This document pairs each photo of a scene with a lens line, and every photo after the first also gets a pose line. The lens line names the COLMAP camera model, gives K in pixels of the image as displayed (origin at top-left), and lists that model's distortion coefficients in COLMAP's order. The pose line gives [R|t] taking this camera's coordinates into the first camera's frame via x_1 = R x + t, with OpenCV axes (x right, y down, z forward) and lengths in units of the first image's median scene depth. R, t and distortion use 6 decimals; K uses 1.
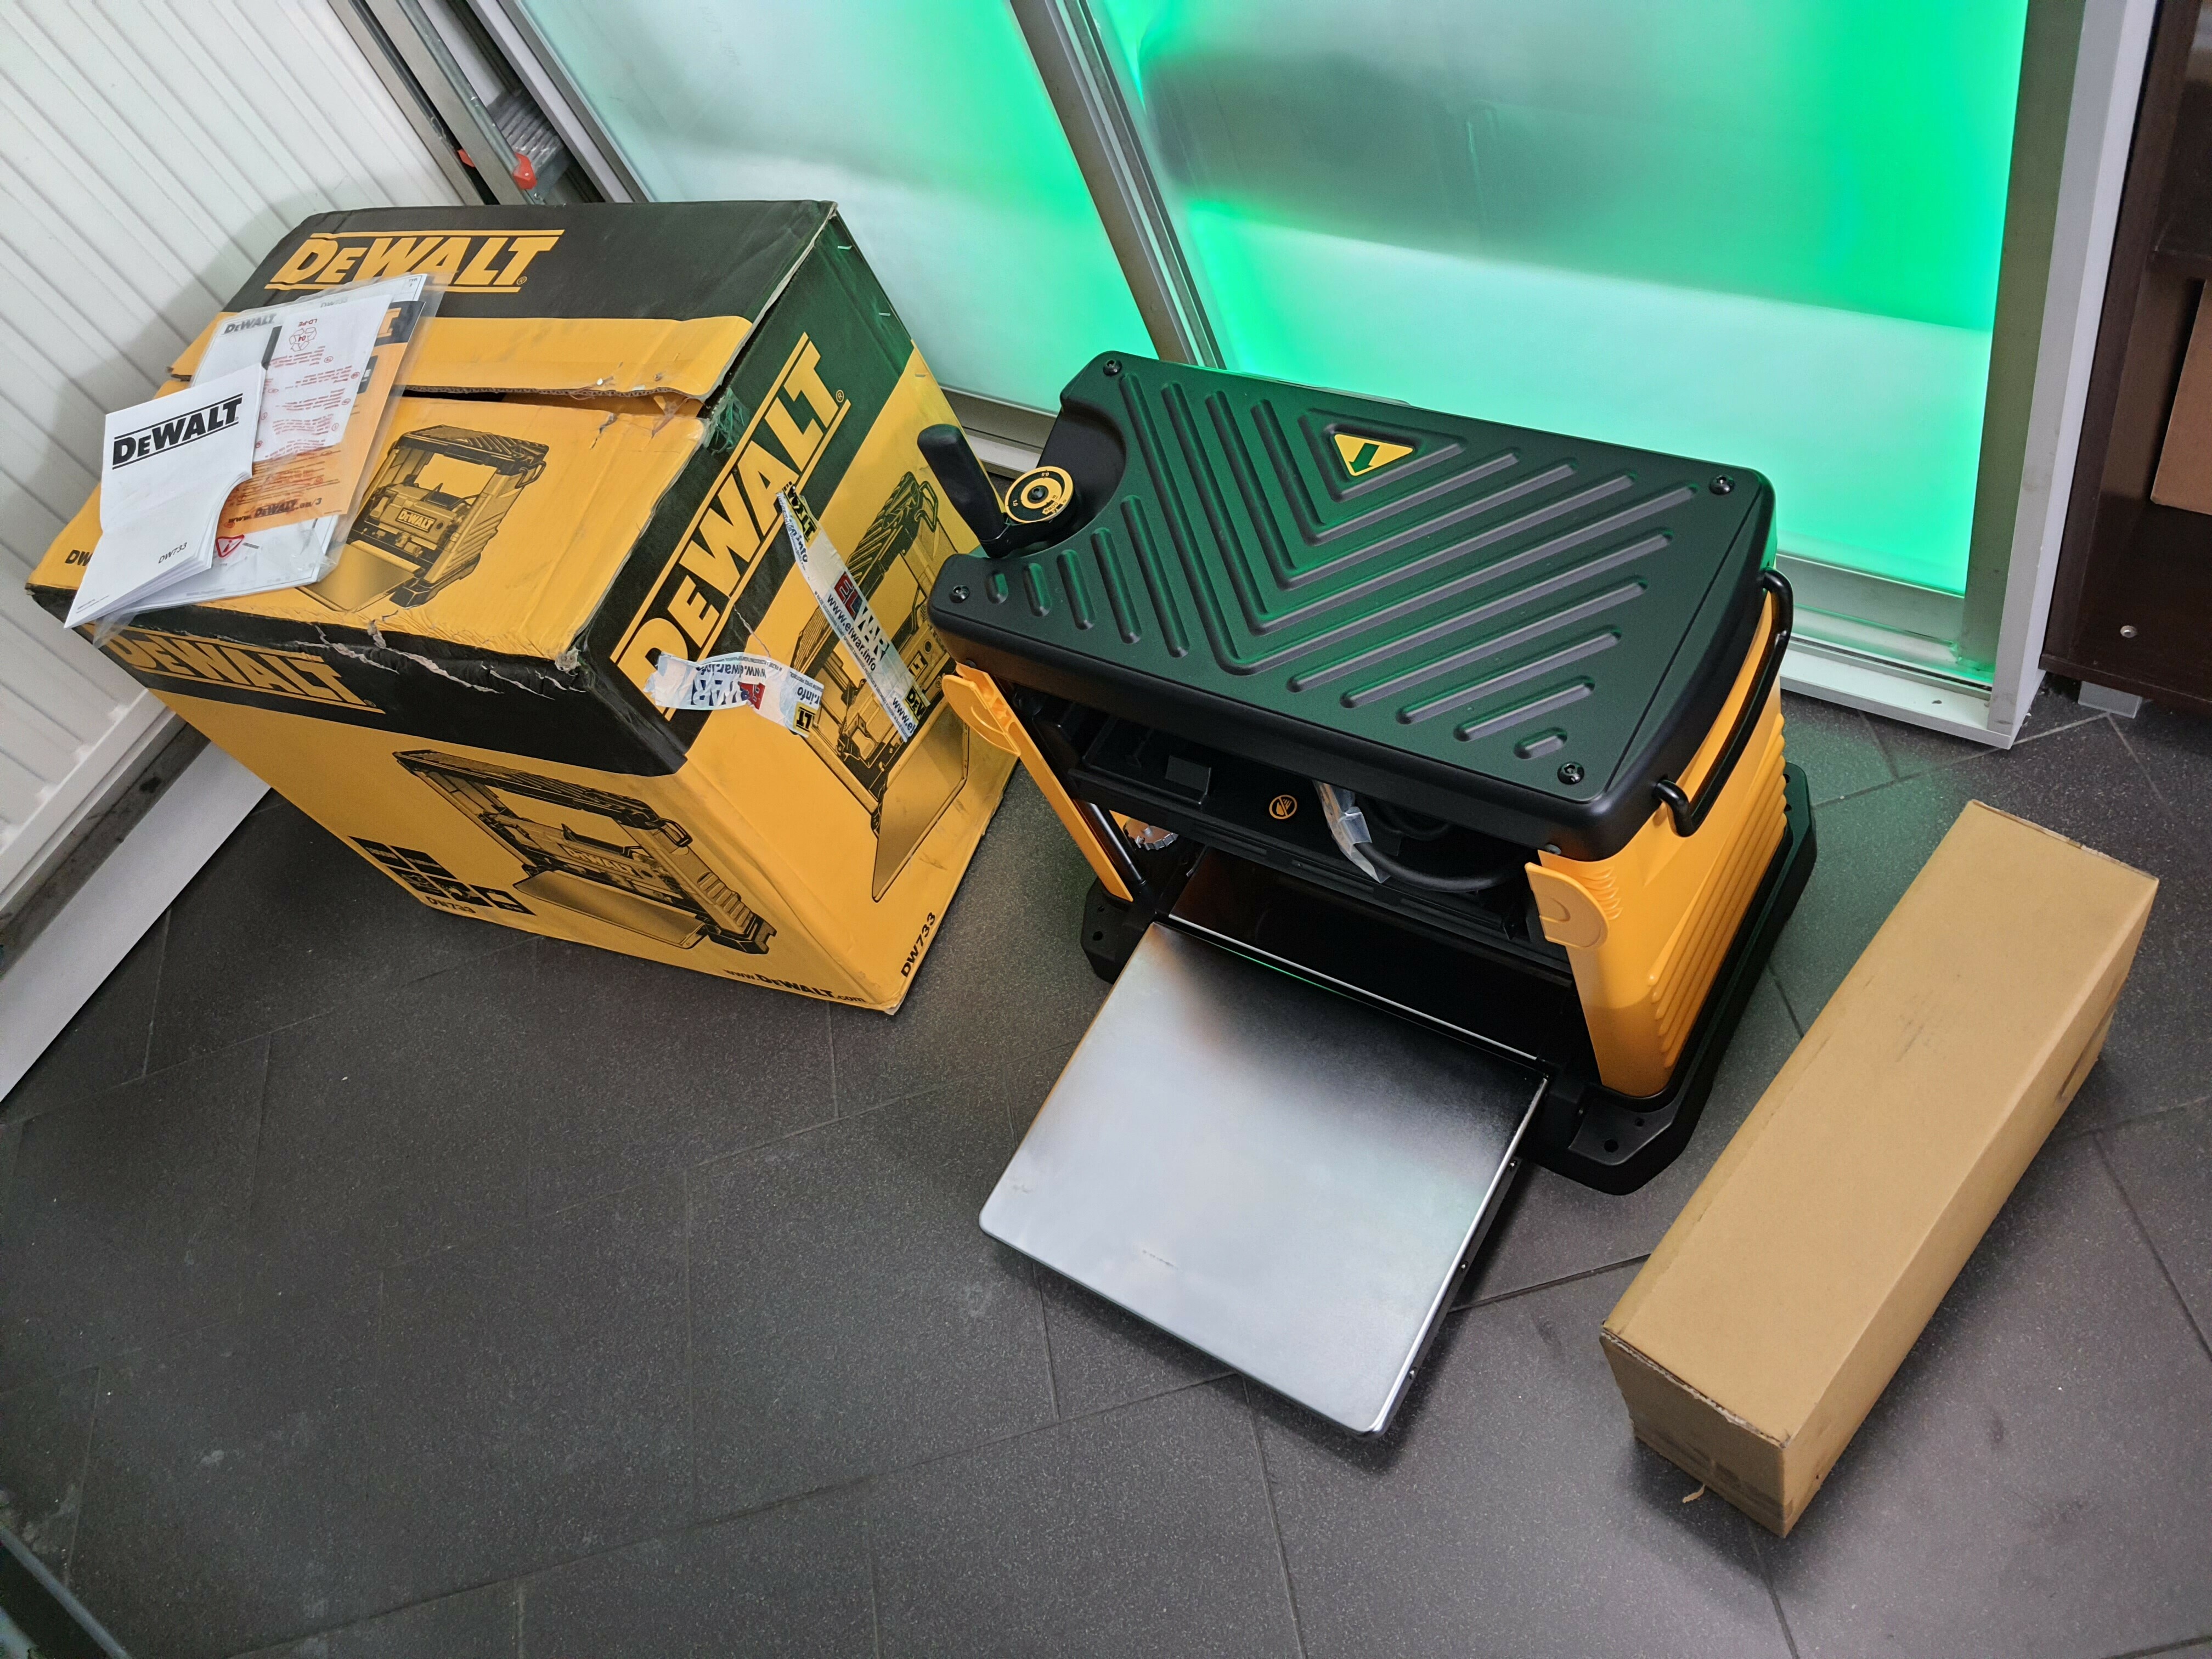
lens RADIAL K [[1789.1, 0, 1097.6], [0, 1789.1, 834.7], [0, 0, 1]] dist [0.099915, -0.201092]
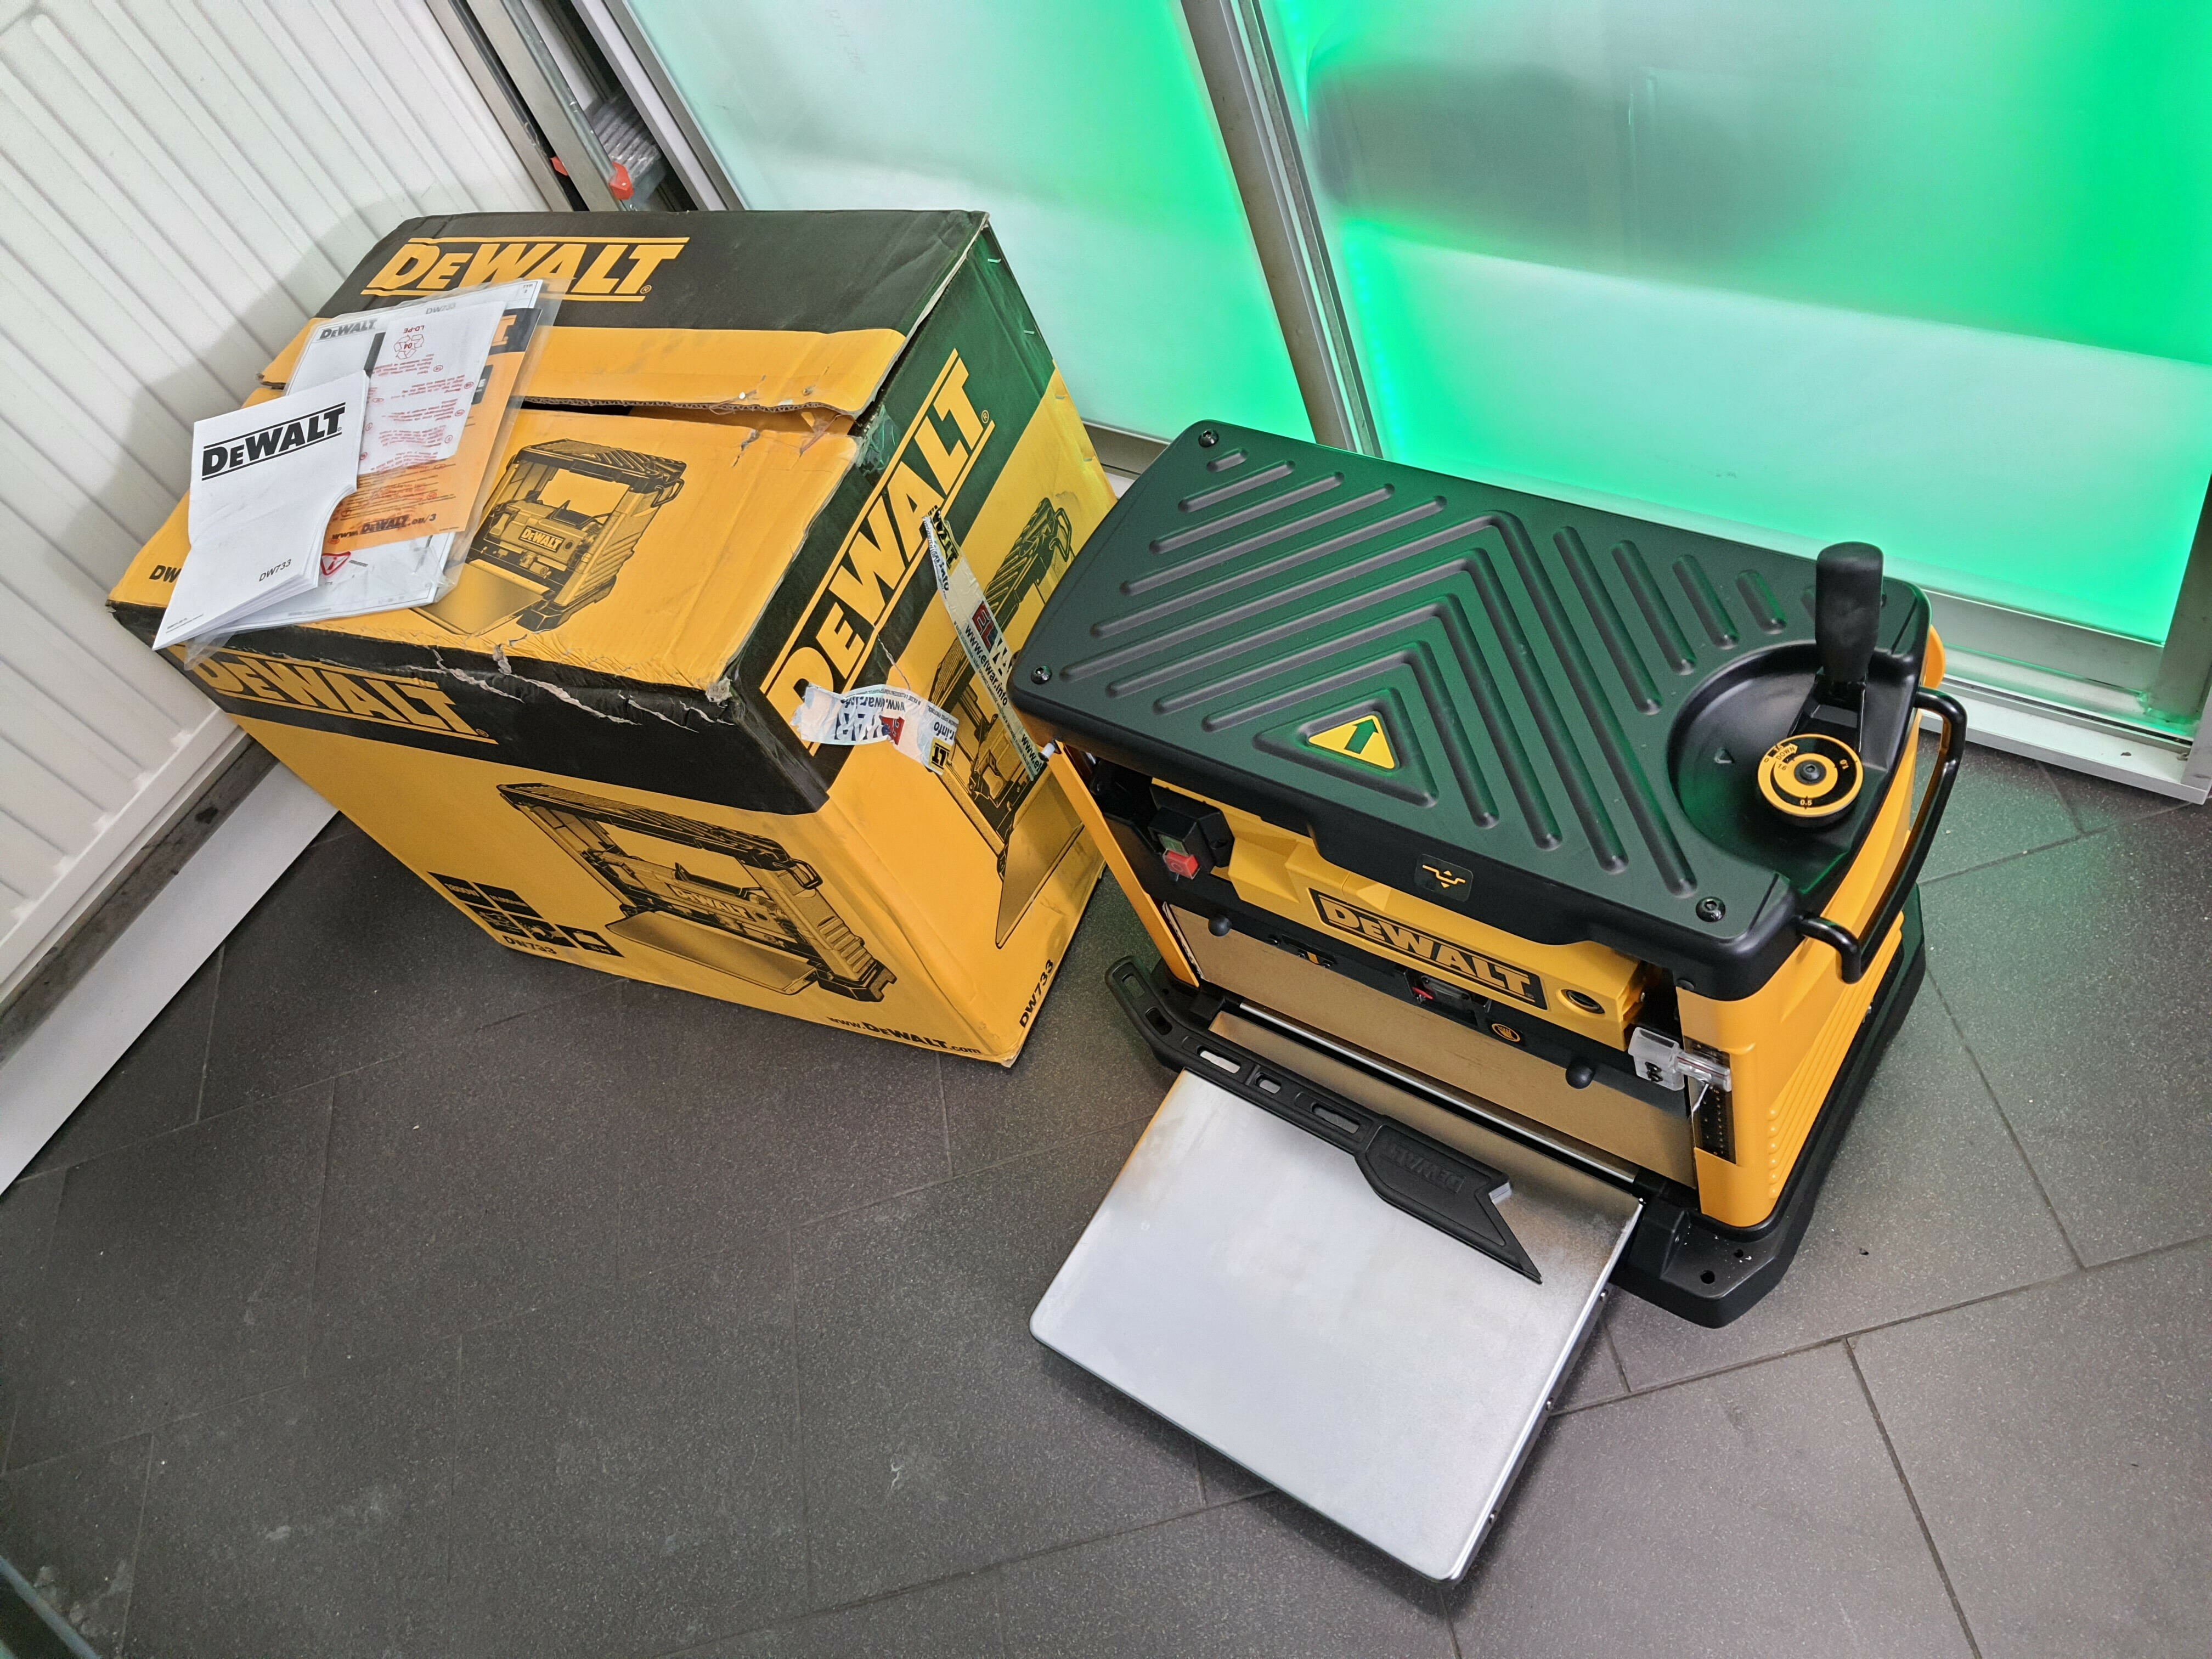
lens RADIAL K [[1781.3, 0, 1113.6], [0, 1781.3, 840.6], [0, 0, 1]] dist [0.108617, -0.218384]
pose [[0.999708, 0.012840, 0.020457, -0.090822], [-0.012480, 0.999767, -0.017634, -0.004216], [-0.020679, 0.017373, 0.999635, 0.057623]]
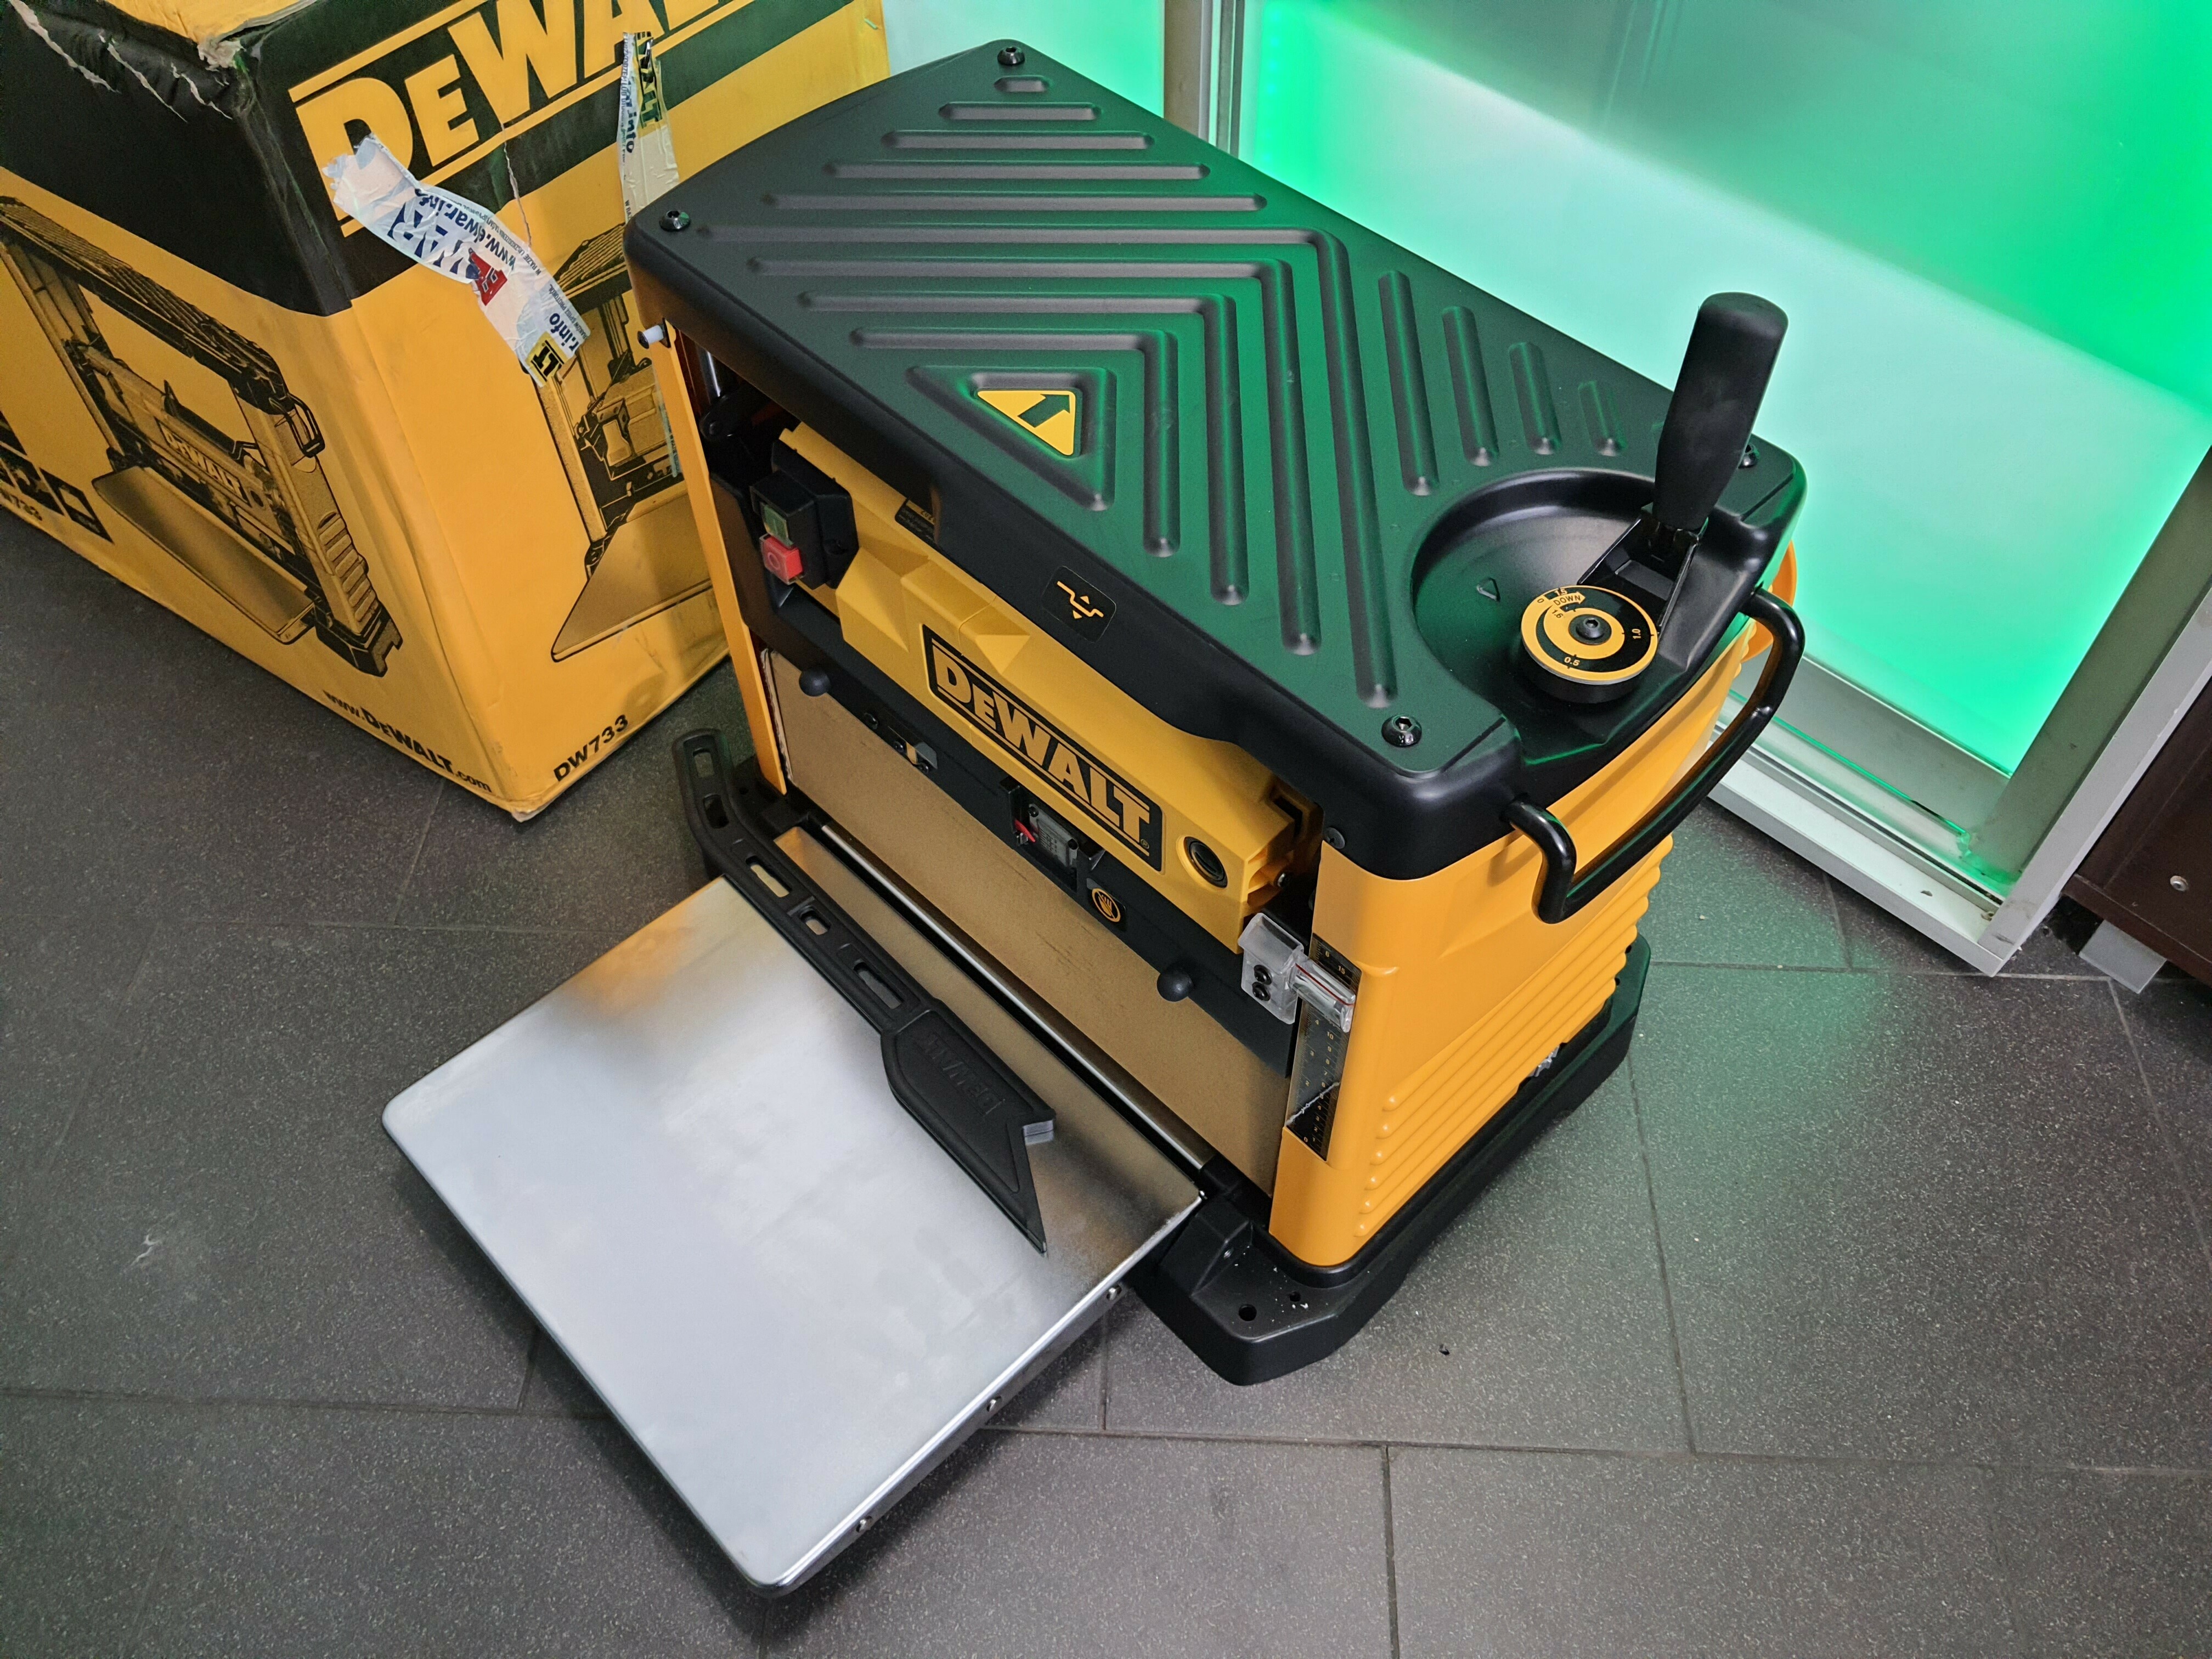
lens RADIAL K [[1795.1, 0, 1119.1], [0, 1795.1, 833.5], [0, 0, 1]] dist [0.036496, -0.087505]
pose [[0.926056, 0.355937, 0.125413, 0.024837], [-0.347009, 0.933747, -0.087756, 0.095911], [-0.148340, 0.037748, 0.988216, 0.266713]]
